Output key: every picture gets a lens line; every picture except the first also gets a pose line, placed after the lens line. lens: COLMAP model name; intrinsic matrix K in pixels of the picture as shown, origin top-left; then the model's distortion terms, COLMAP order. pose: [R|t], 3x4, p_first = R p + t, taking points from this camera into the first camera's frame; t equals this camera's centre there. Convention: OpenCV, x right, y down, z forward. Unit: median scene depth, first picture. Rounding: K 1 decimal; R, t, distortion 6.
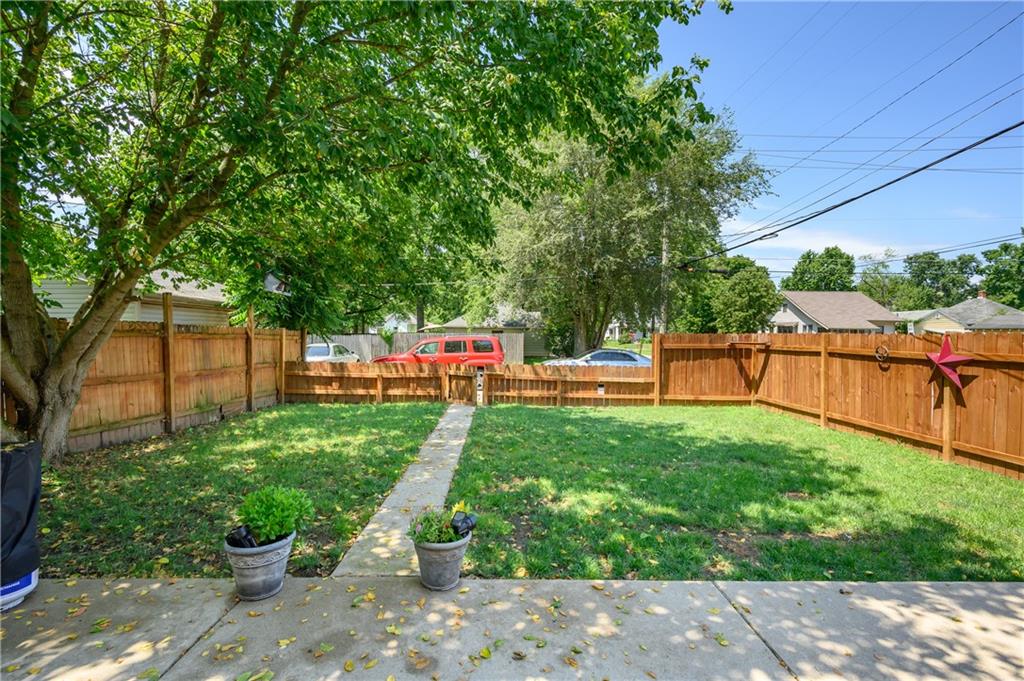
lens RADIAL K [[448.5, 0, 512.0], [0, 448.5, 340.5], [0, 0, 1]] dist [-0.001241, -0.000692]
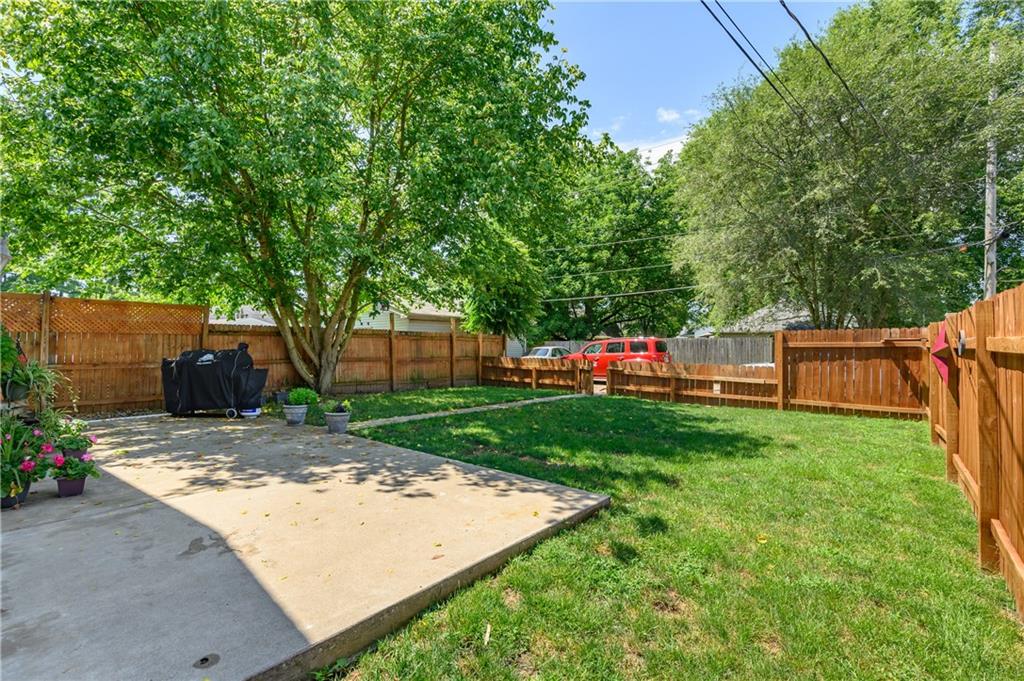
lens RADIAL K [[458.0, 0, 512.0], [0, 458.0, 340.5], [0, 0, 1]] dist [0.000369, -0.000006]
pose [[0.767882, -0.010032, -0.640513, 0.504801], [-0.003276, 0.999803, -0.019586, 0.024030], [0.640583, 0.017138, 0.767698, -0.065758]]
